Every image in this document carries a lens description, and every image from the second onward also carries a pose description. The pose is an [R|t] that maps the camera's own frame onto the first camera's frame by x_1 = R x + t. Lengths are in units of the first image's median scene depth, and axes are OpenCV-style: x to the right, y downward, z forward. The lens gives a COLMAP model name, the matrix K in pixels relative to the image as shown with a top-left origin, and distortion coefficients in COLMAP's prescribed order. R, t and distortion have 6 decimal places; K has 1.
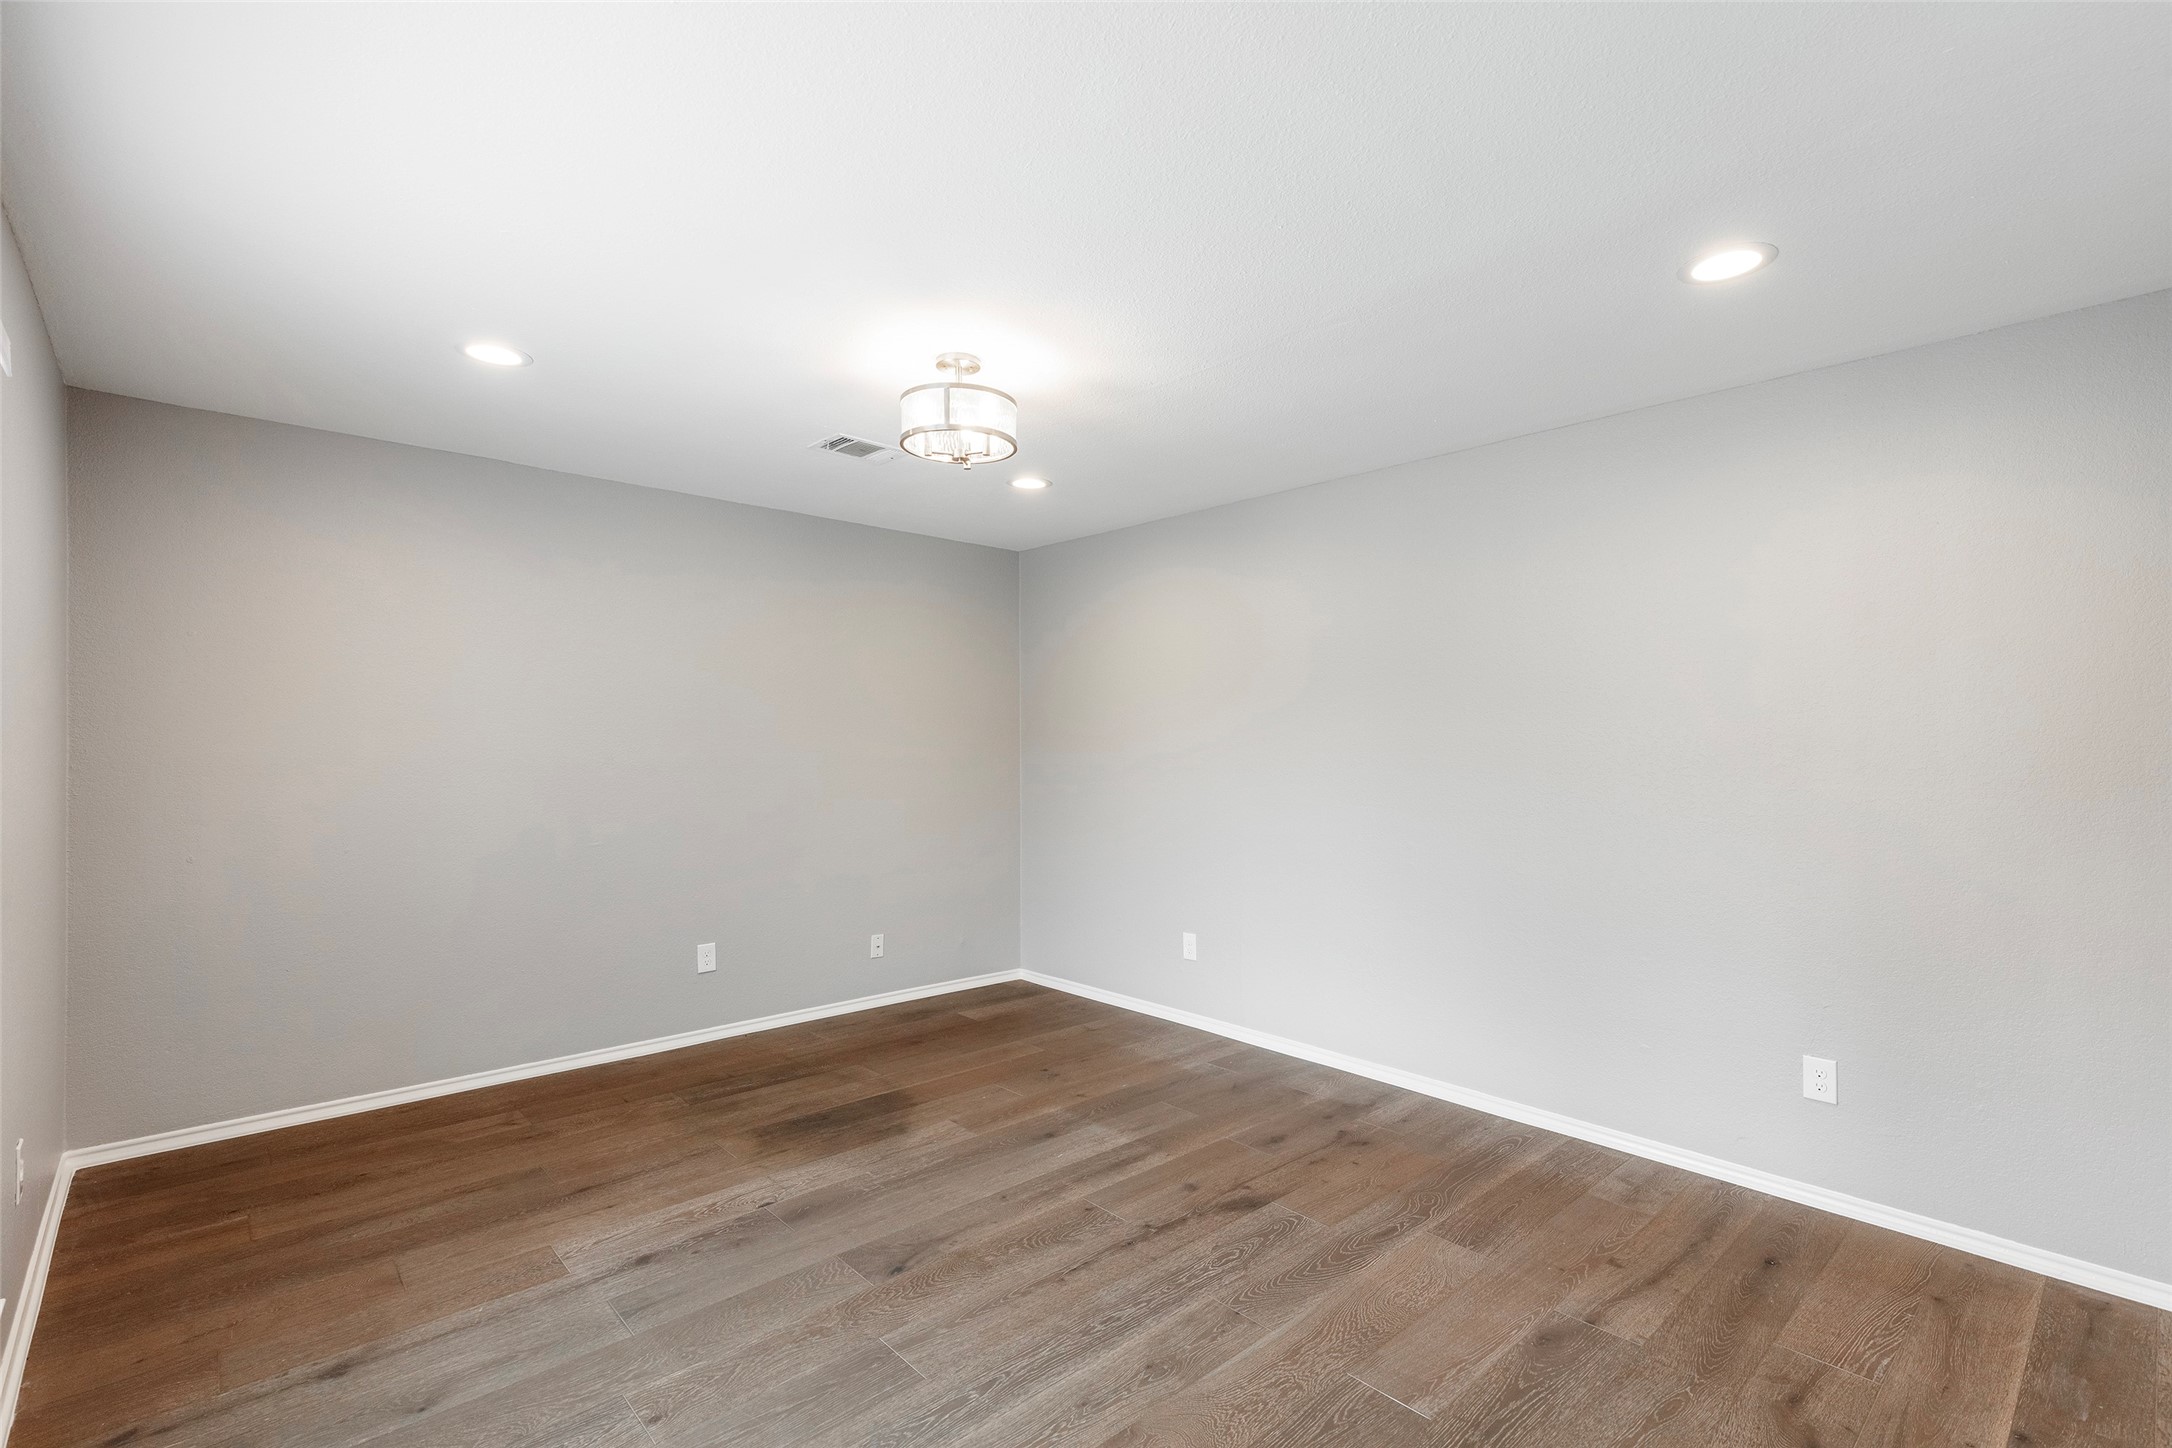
lens RADIAL K [[983.5, 0, 1089.8], [0, 983.5, 728.2], [0, 0, 1]] dist [0.009540, -0.000774]
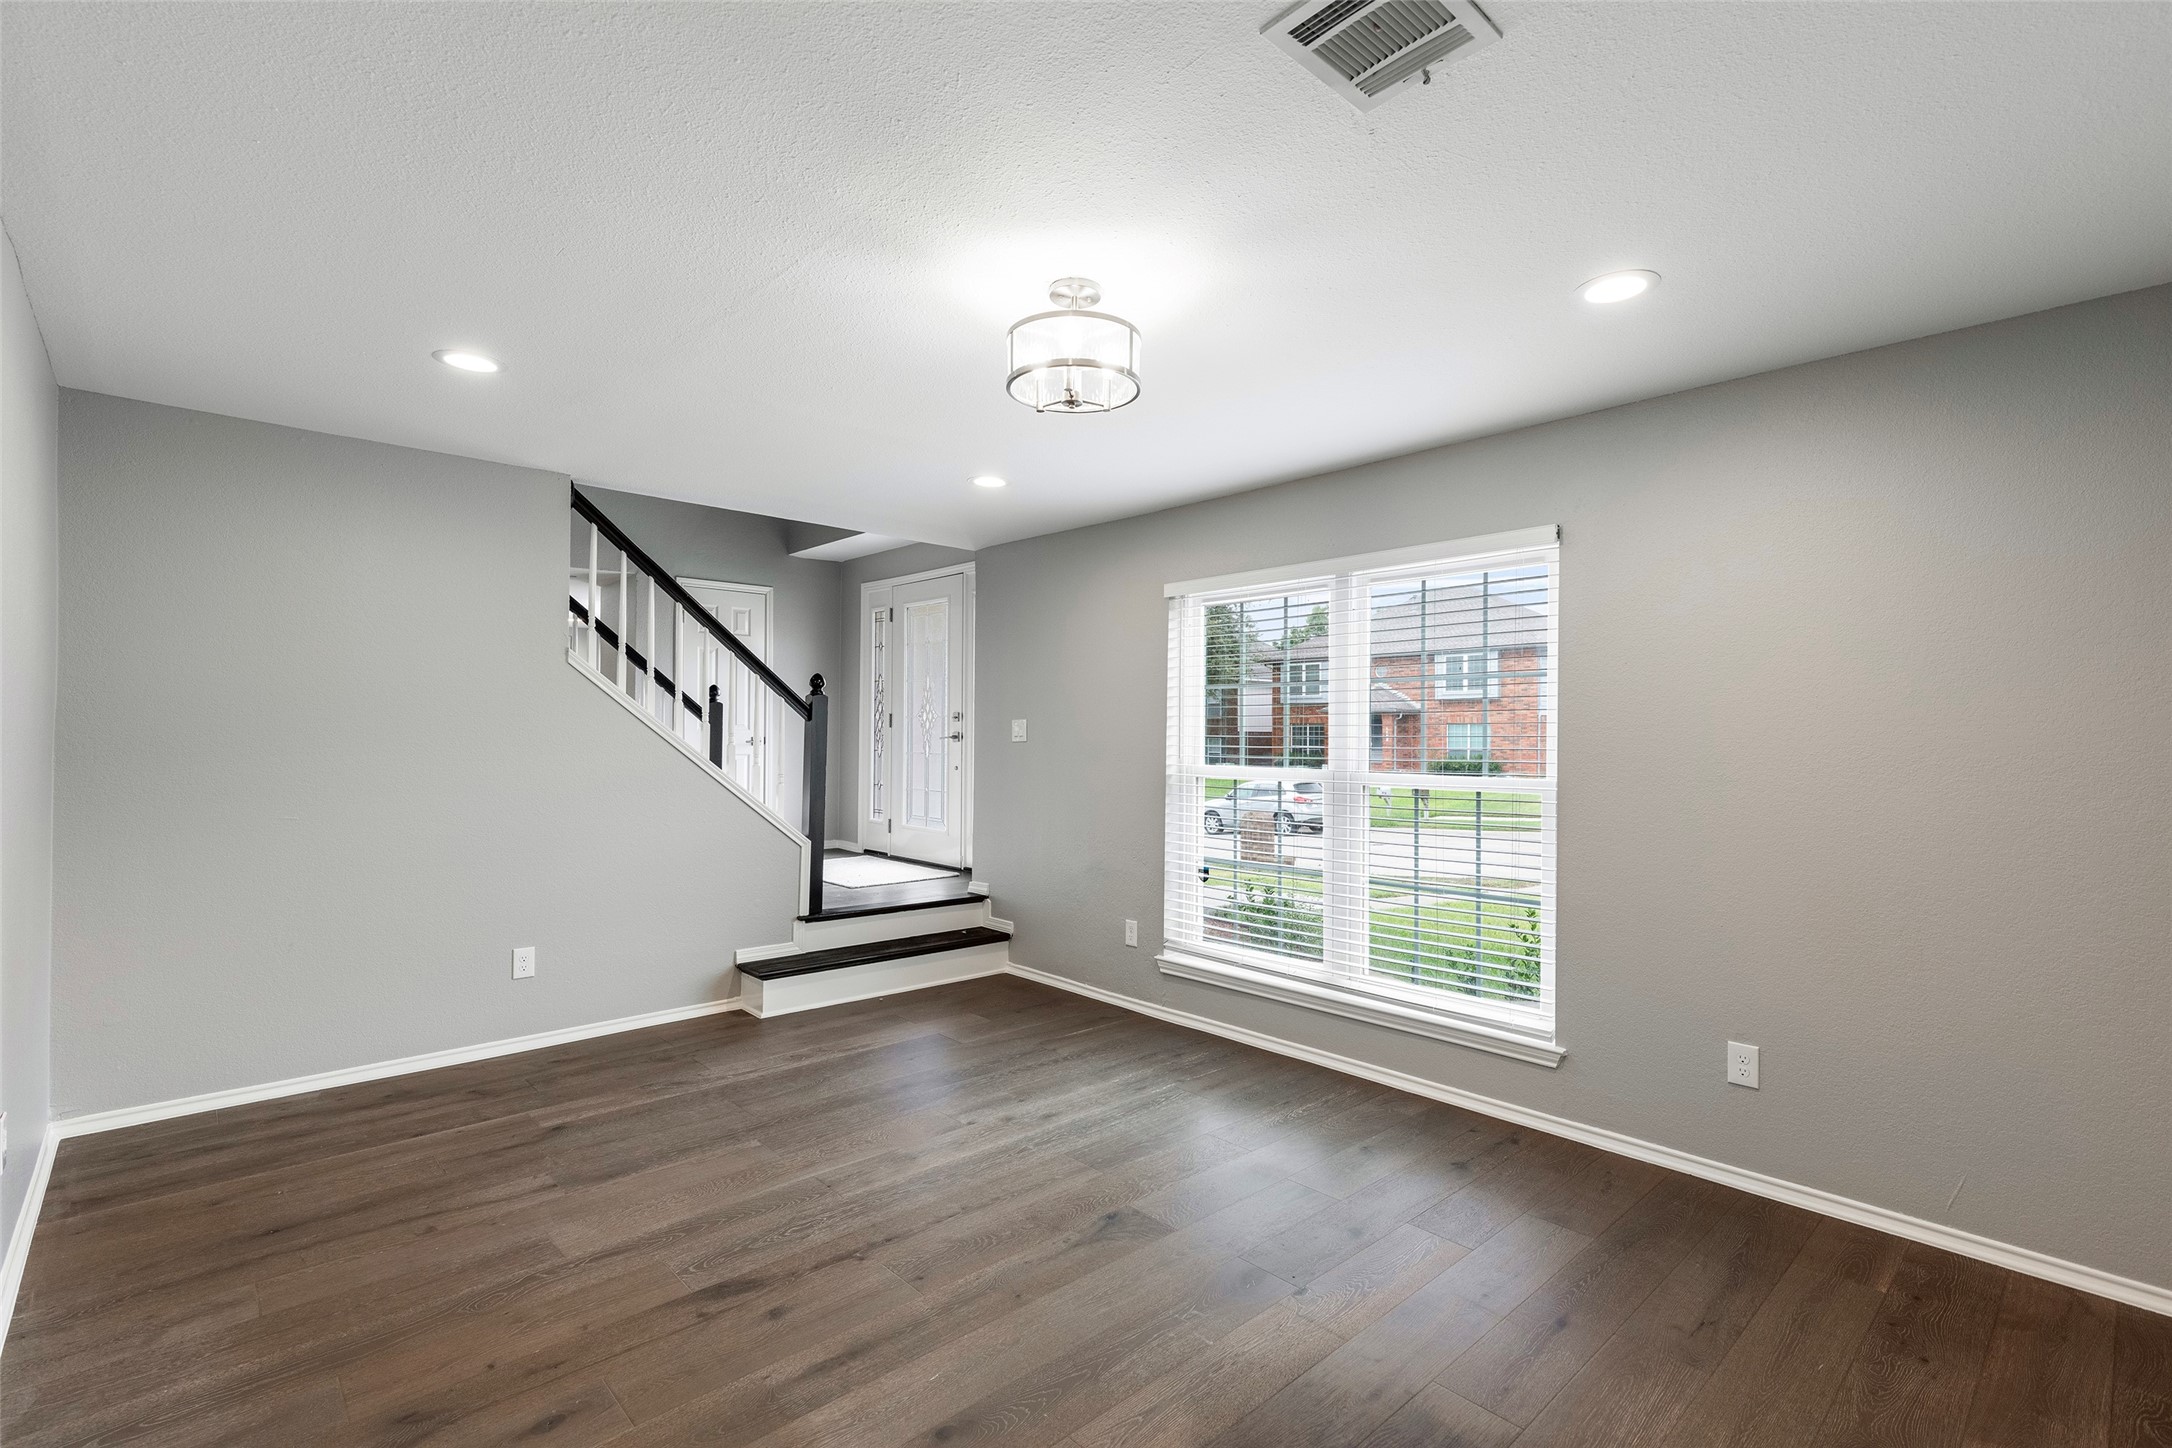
lens RADIAL K [[983.5, 0, 1084.1], [0, 983.5, 727.8], [0, 0, 1]] dist [0.009540, -0.000774]
pose [[-0.999909, -0.013272, -0.002348, -0.144990], [-0.013208, 0.999586, -0.025557, 0.028419], [0.002686, -0.025523, -0.999671, 1.984665]]
